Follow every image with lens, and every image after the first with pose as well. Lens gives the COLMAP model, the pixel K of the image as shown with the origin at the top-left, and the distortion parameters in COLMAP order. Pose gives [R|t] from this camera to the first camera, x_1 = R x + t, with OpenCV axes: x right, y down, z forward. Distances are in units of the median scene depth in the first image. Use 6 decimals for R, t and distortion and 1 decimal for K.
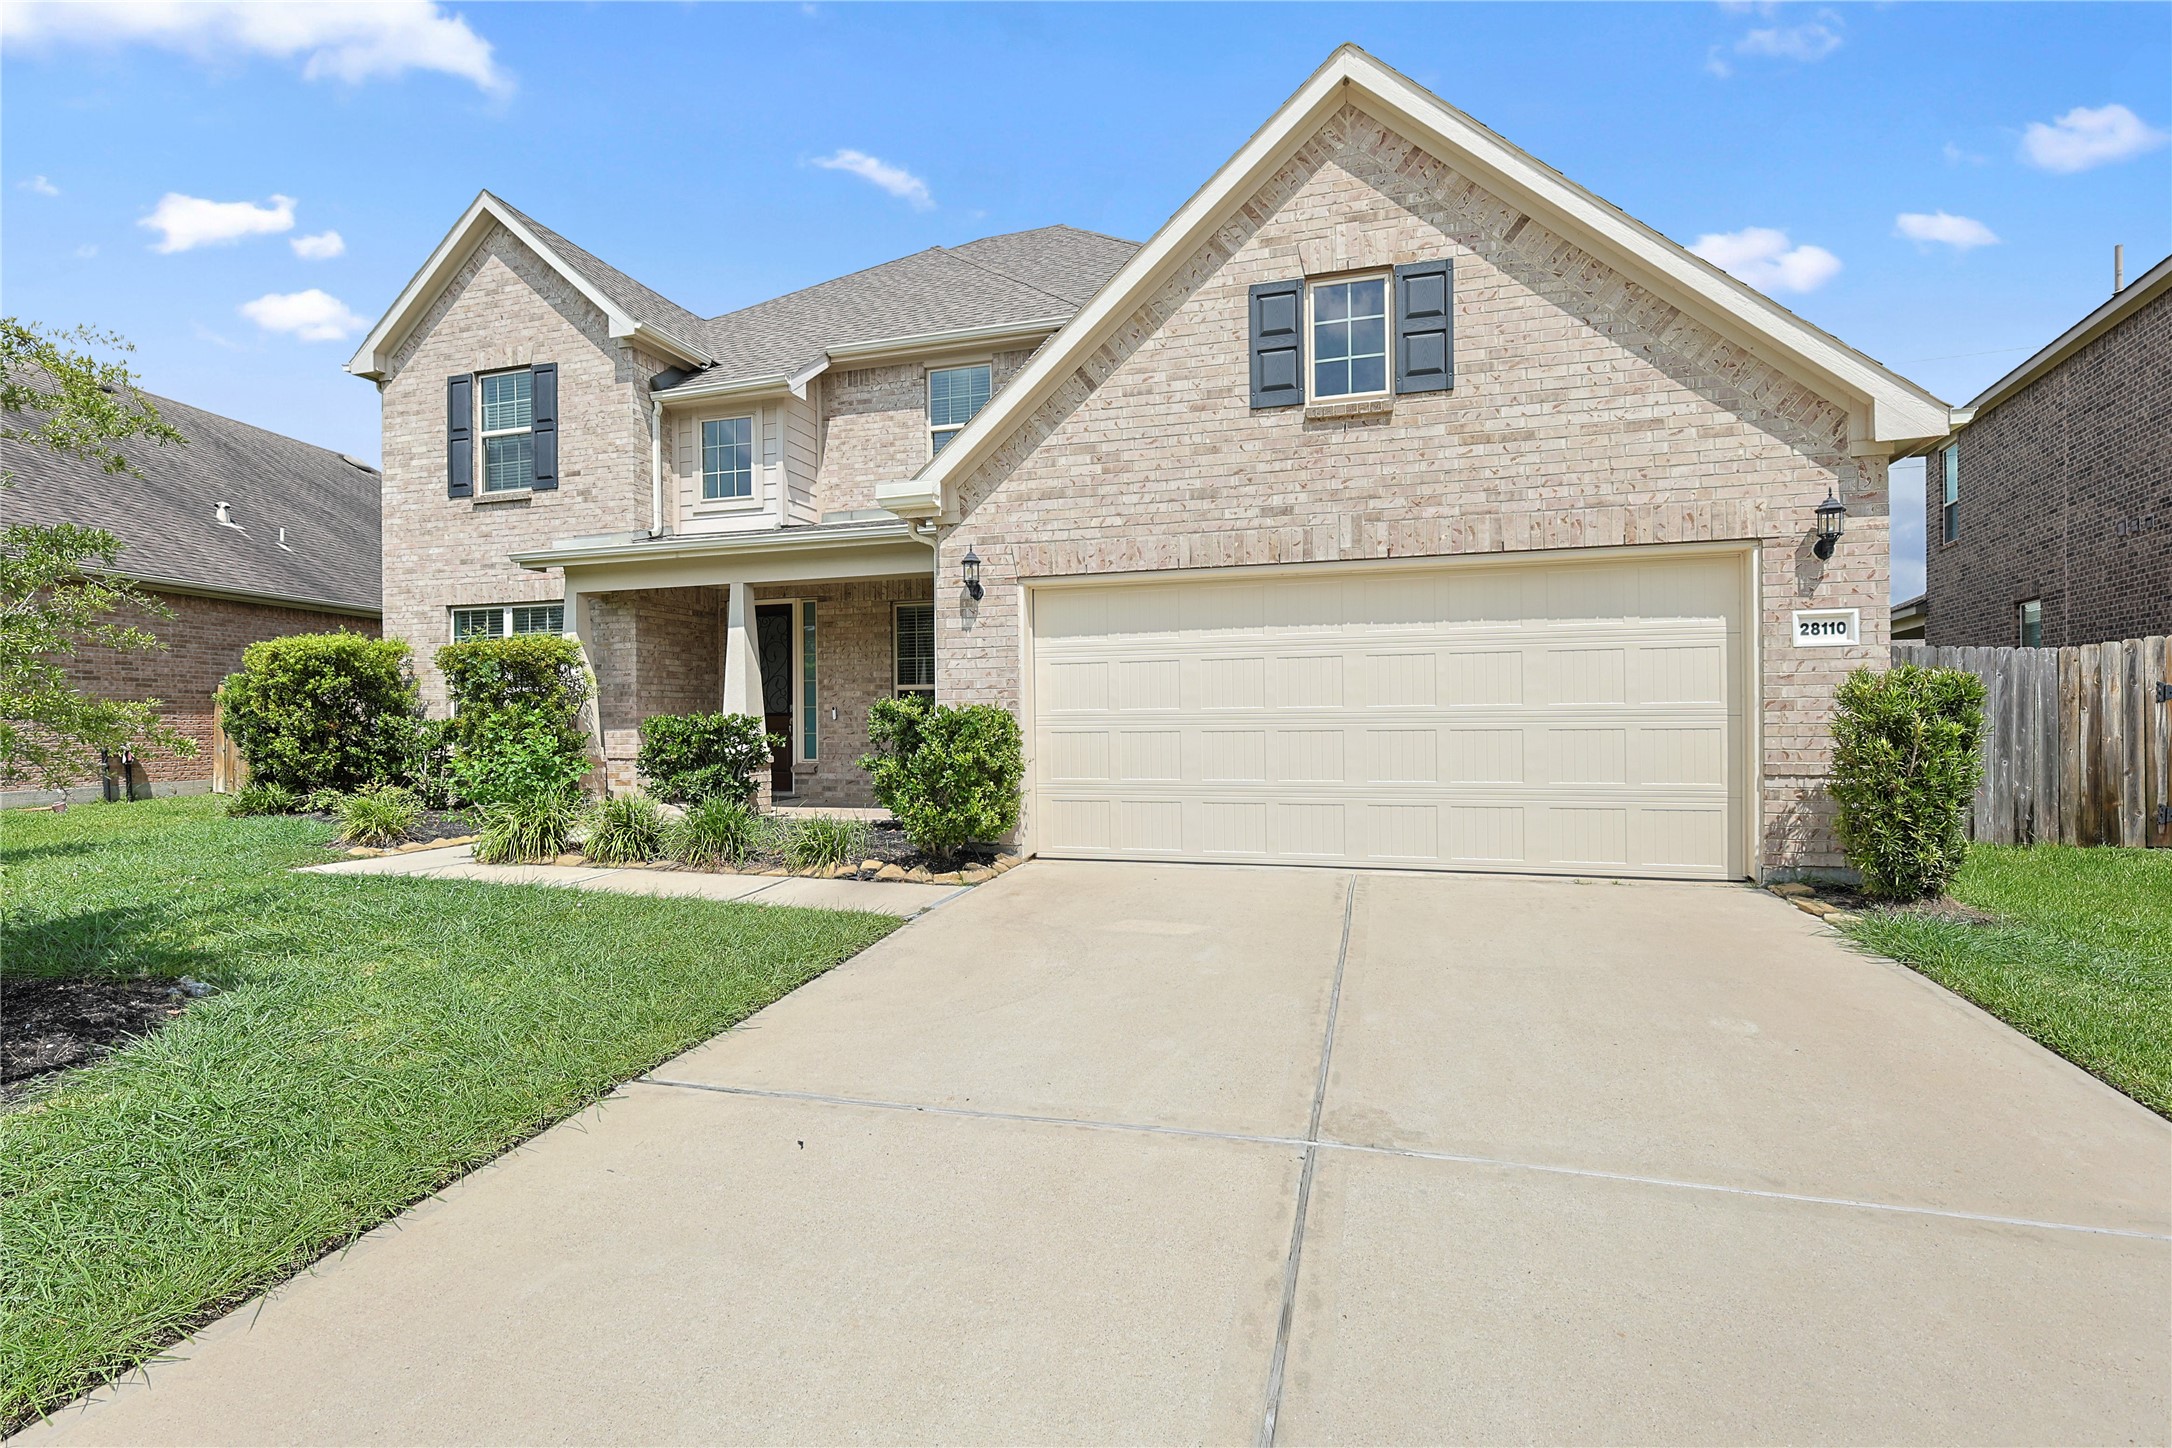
lens RADIAL K [[997.7, 0, 1083.5], [0, 997.7, 728.8], [0, 0, 1]] dist [0.002387, -0.000440]
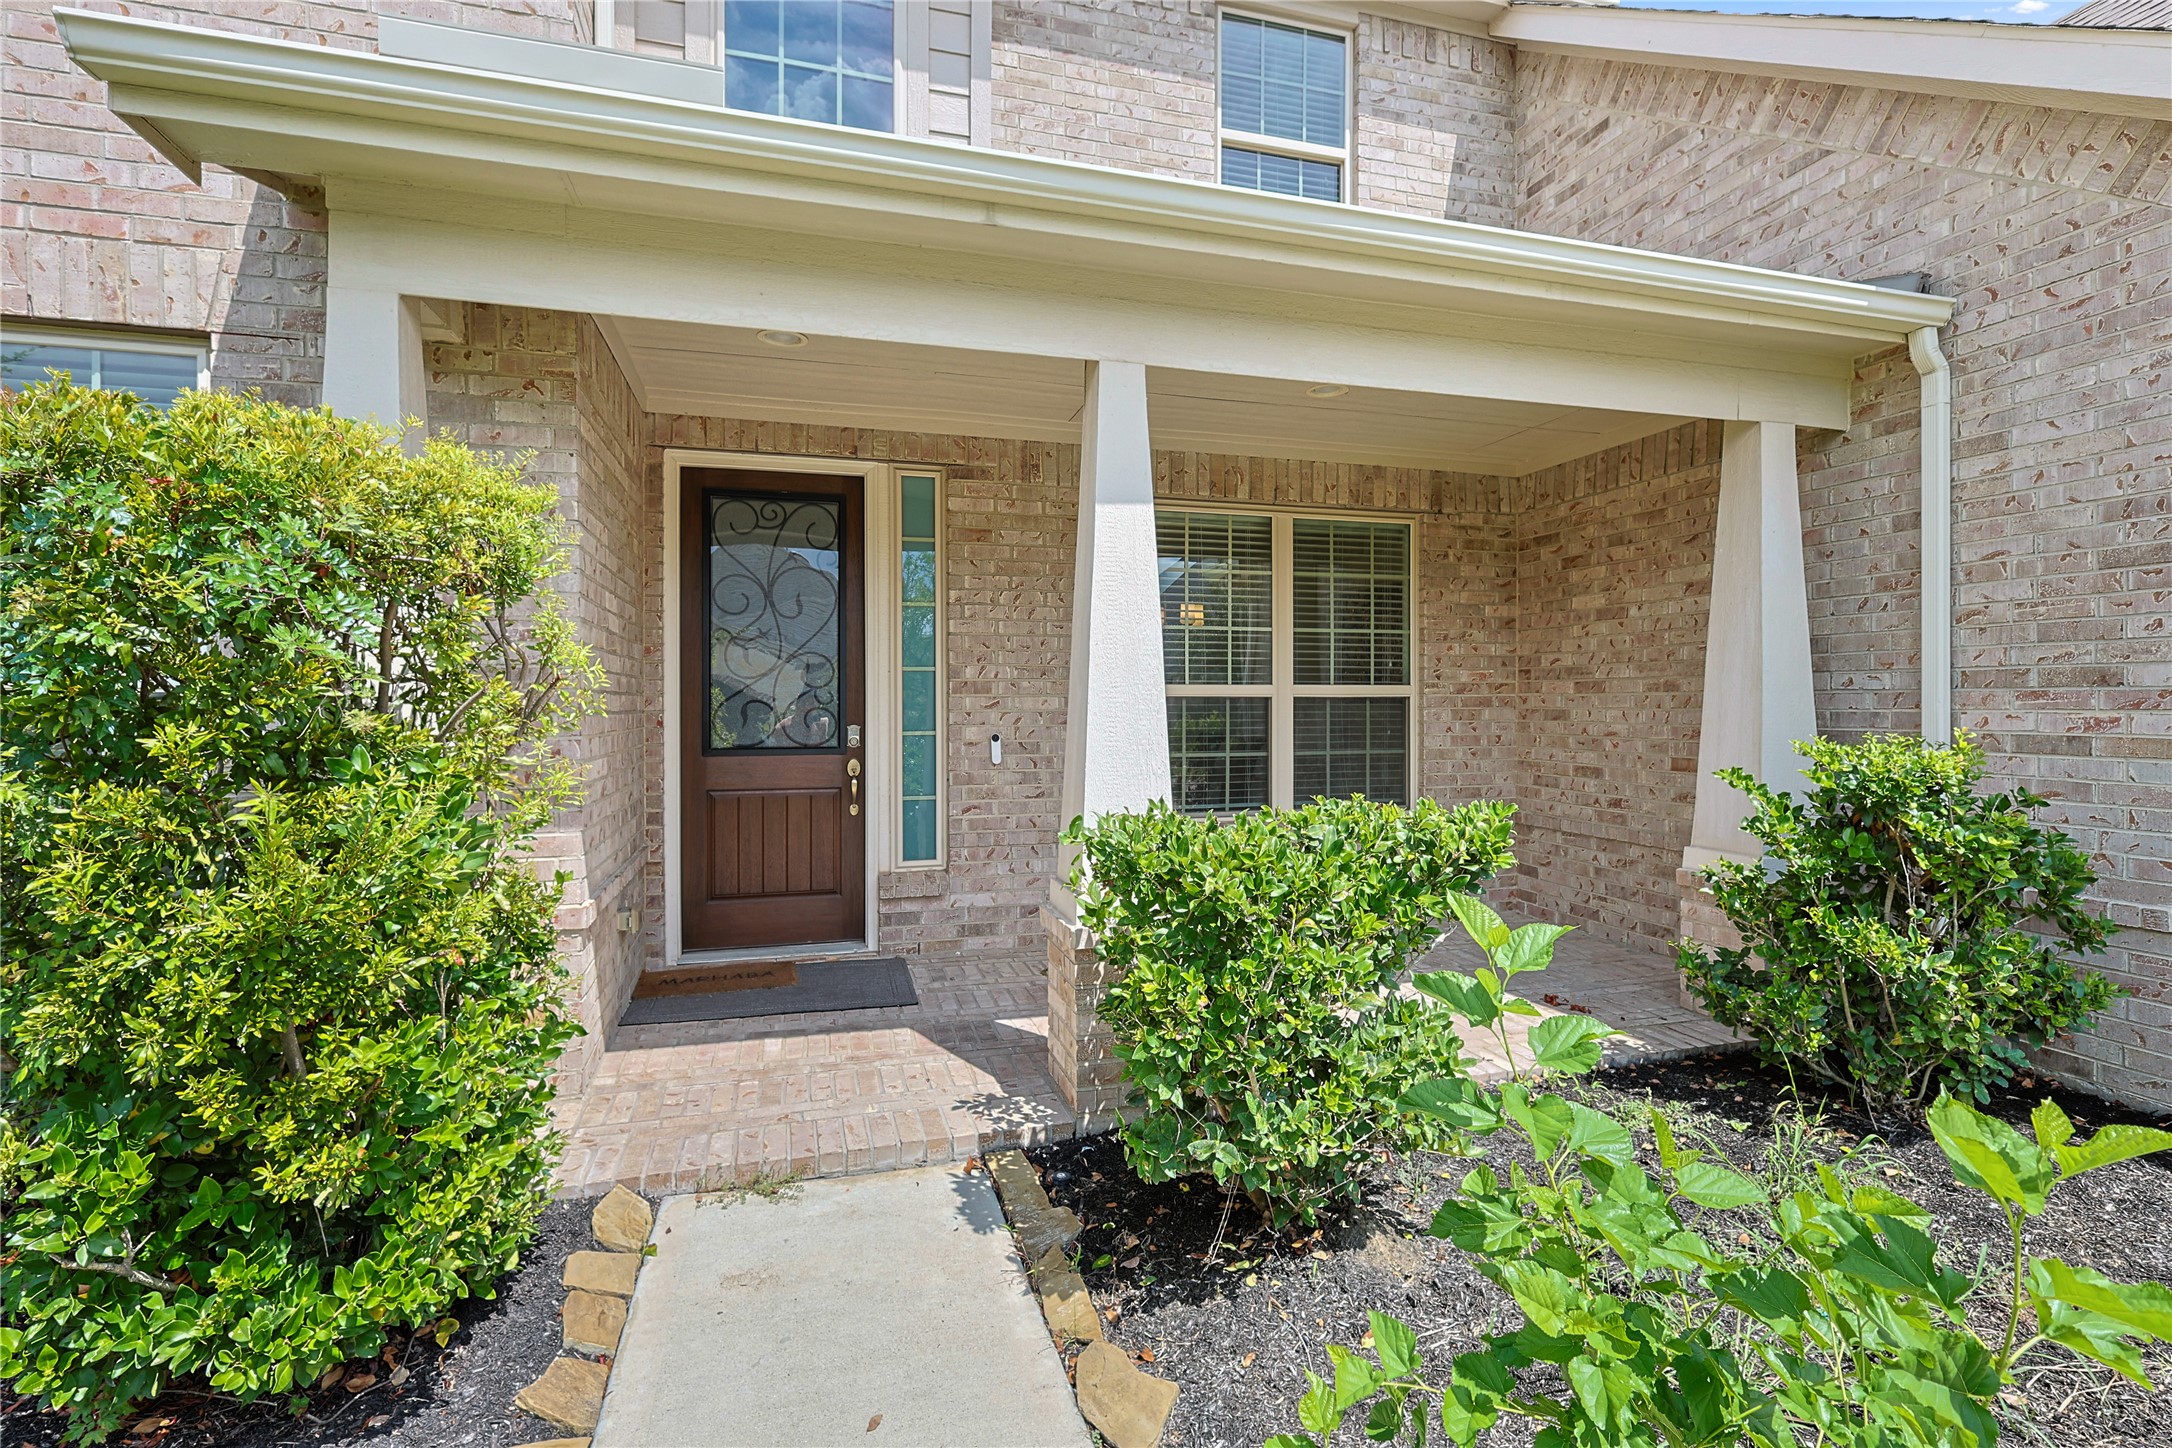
lens RADIAL K [[997.7, 0, 1086.7], [0, 997.7, 714.5], [0, 0, 1]] dist [0.002387, -0.000440]
pose [[0.848461, 0.005855, 0.529225, -0.436525], [-0.004181, 0.999982, -0.004359, -0.028335], [-0.529241, 0.001486, 0.848470, 0.621736]]
